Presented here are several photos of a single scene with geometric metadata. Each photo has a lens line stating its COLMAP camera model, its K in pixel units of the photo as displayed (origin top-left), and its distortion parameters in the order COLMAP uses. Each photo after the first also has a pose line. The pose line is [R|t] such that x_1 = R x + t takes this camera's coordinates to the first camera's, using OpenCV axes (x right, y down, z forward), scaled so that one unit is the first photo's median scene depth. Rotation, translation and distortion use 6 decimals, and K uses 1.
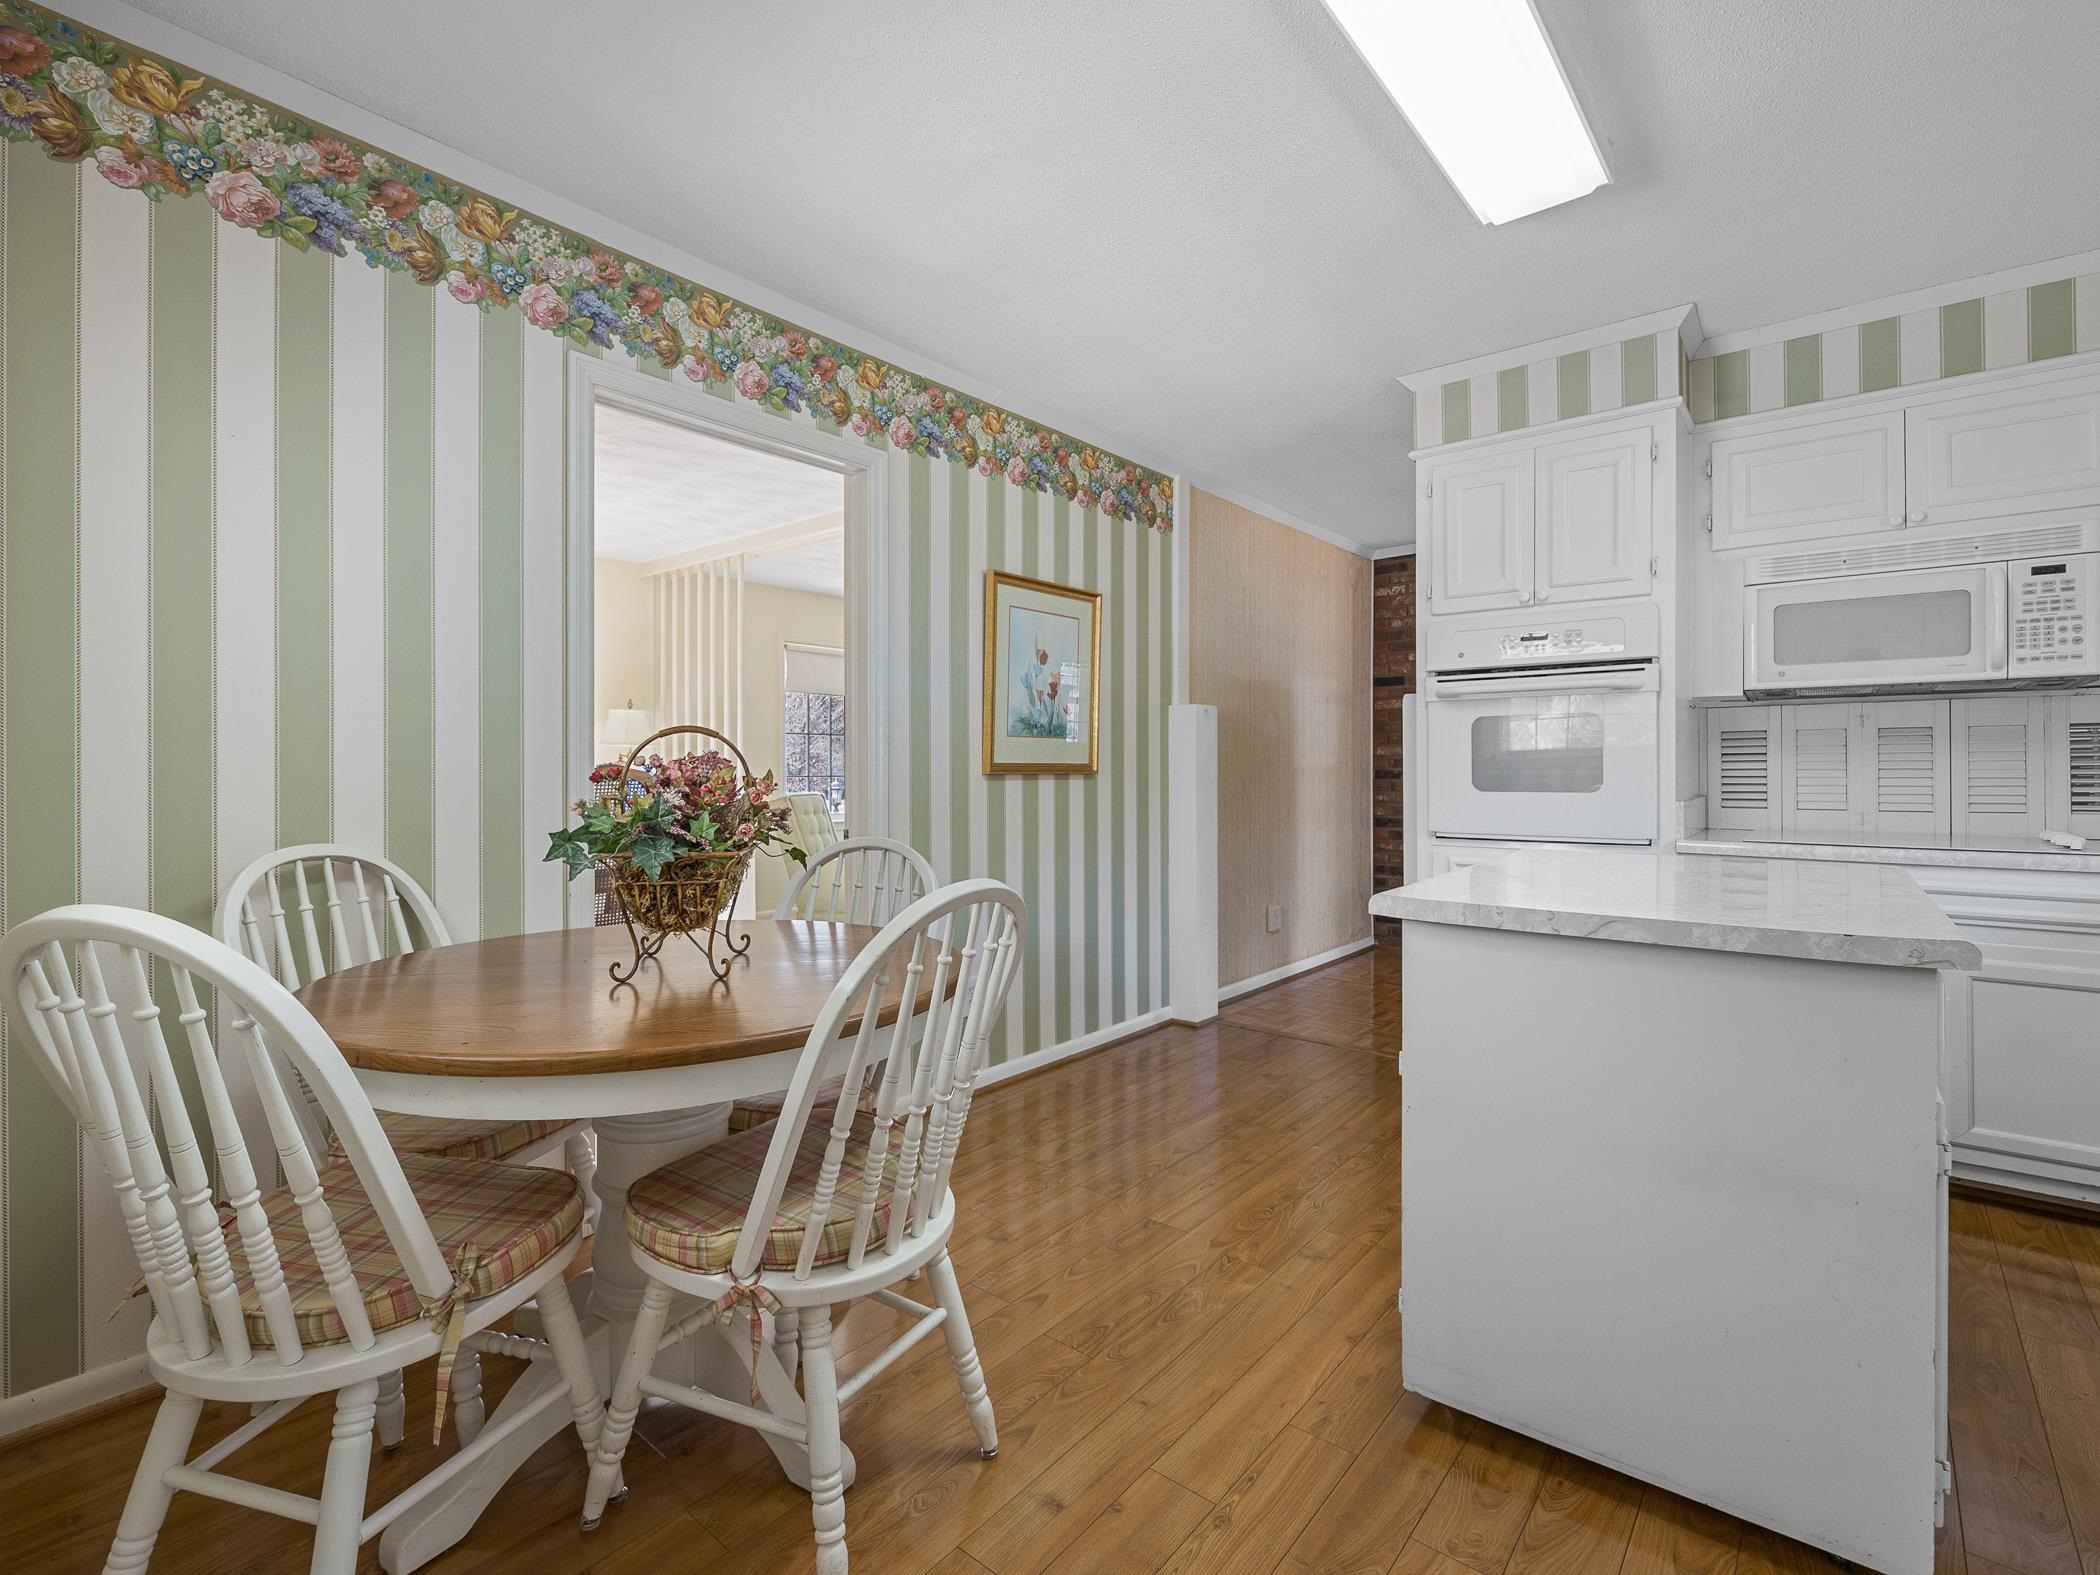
lens RADIAL K [[969.5, 0, 1053.2], [0, 969.5, 772.8], [0, 0, 1]] dist [-0.001775, -0.000242]
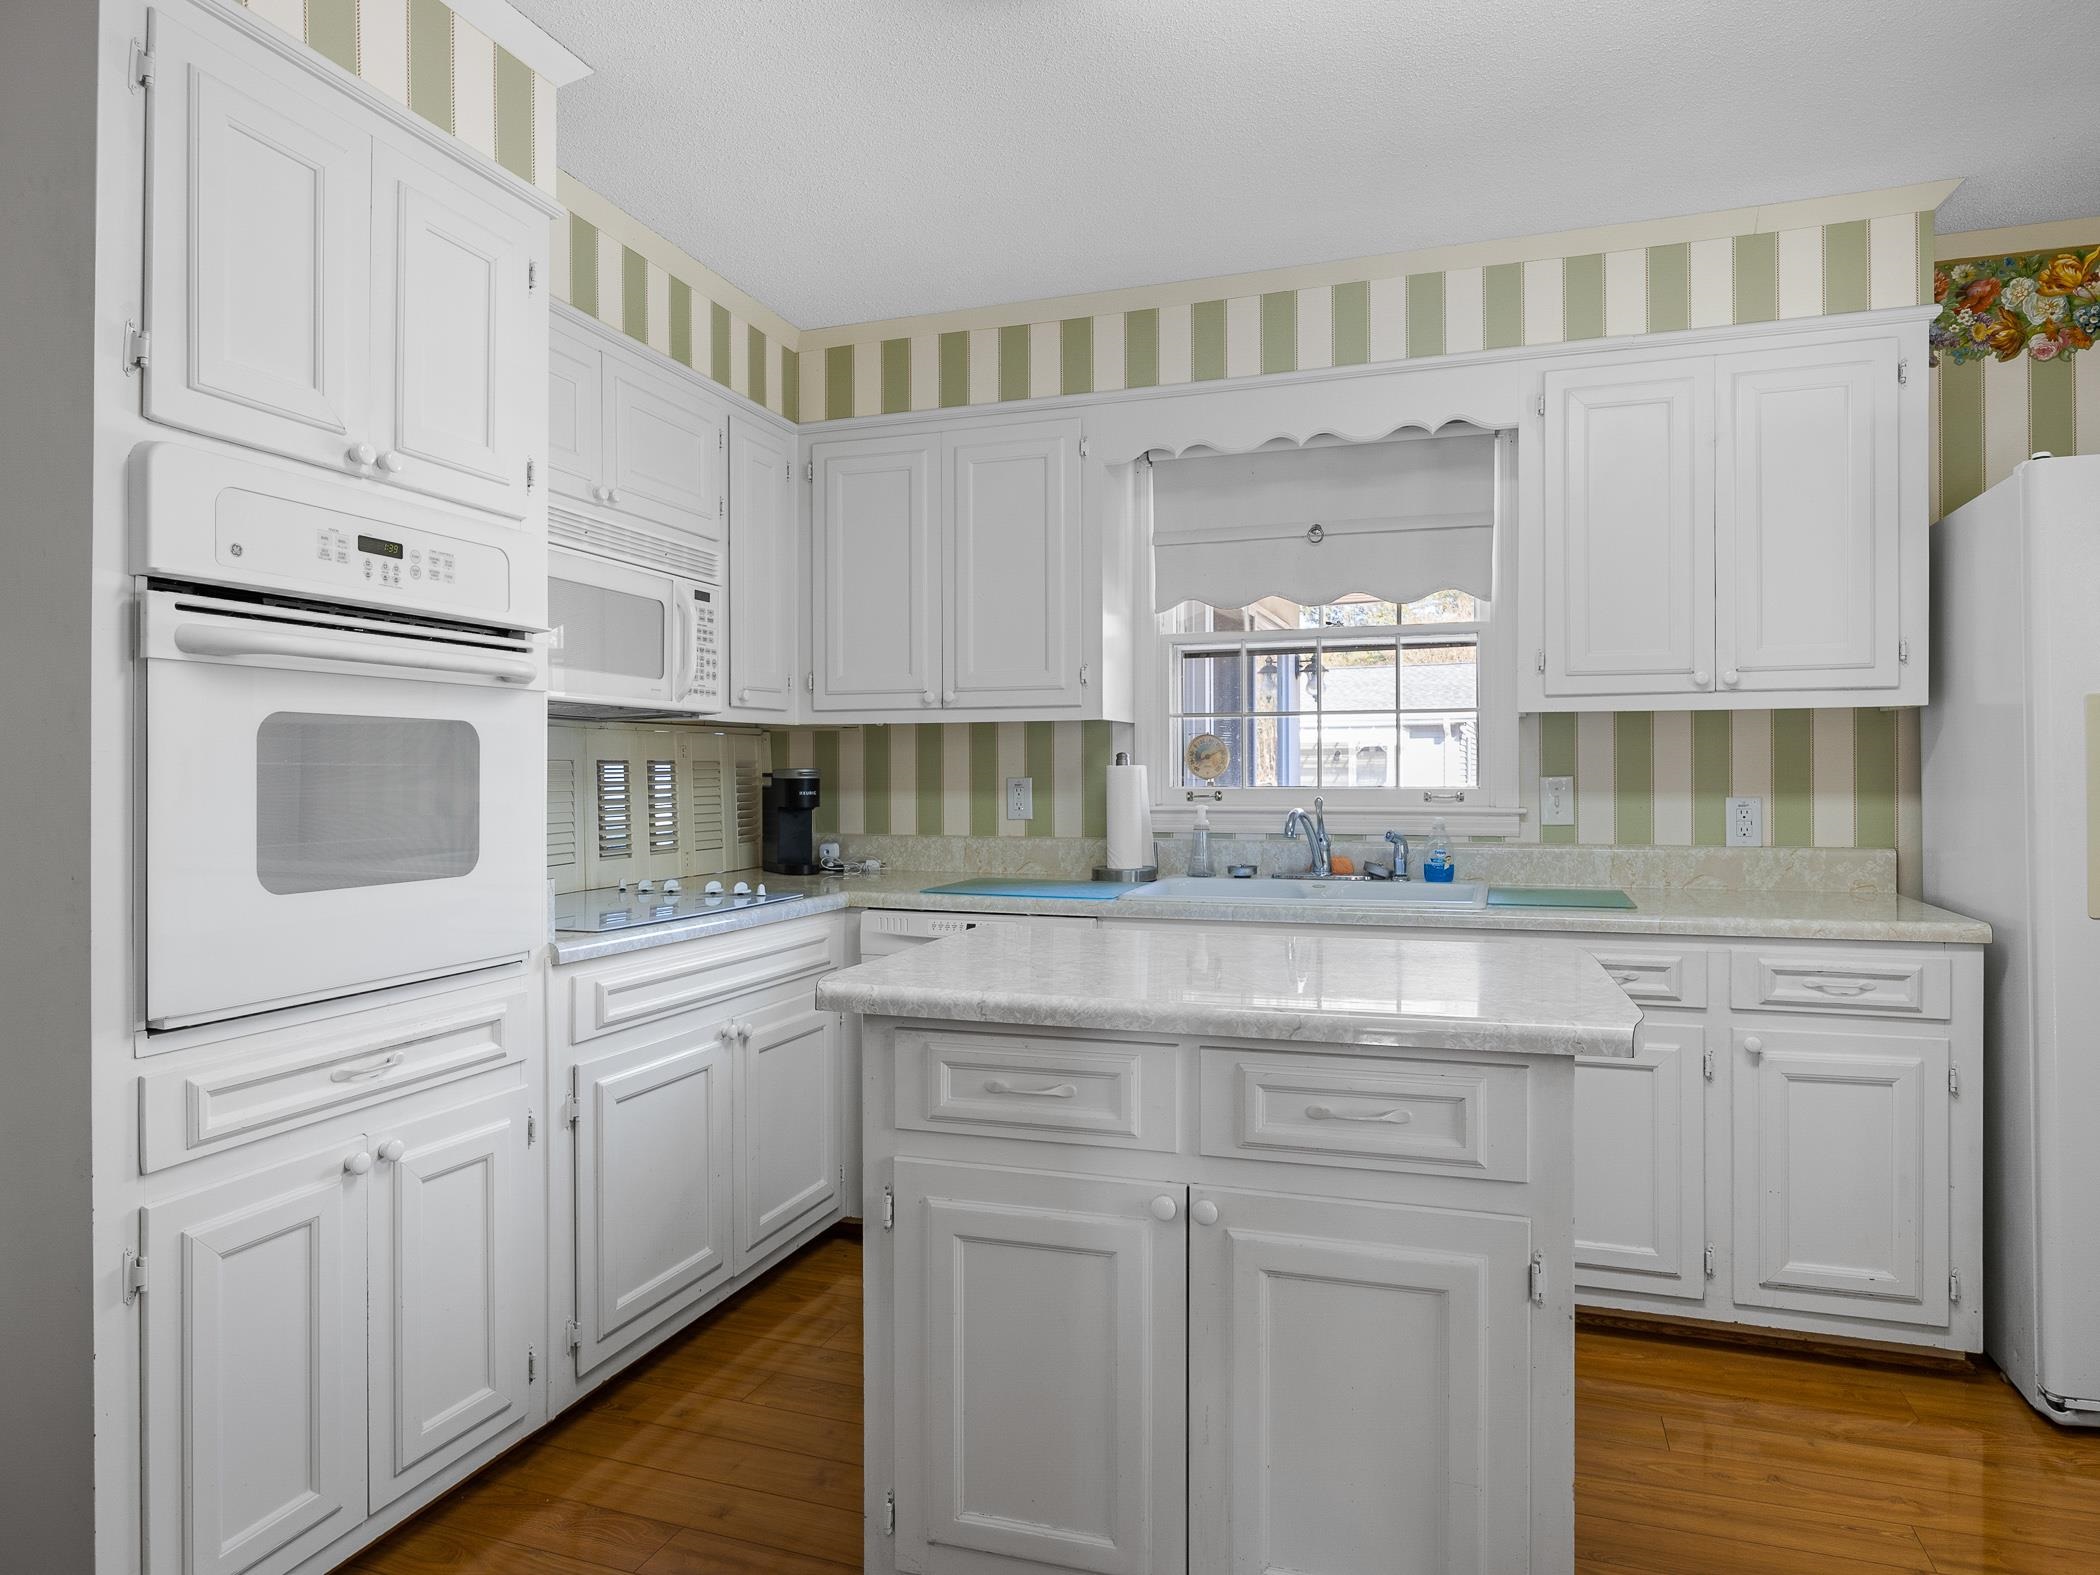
lens RADIAL K [[1290.9, 0, 1056.0], [0, 1290.9, 778.6], [0, 0, 1]] dist [-0.009873, -0.002618]
pose [[-0.373581, 0.002006, 0.927595, -0.208317], [0.008821, 0.999960, 0.001390, -0.031242], [-0.927556, 0.008701, -0.373584, 1.024916]]
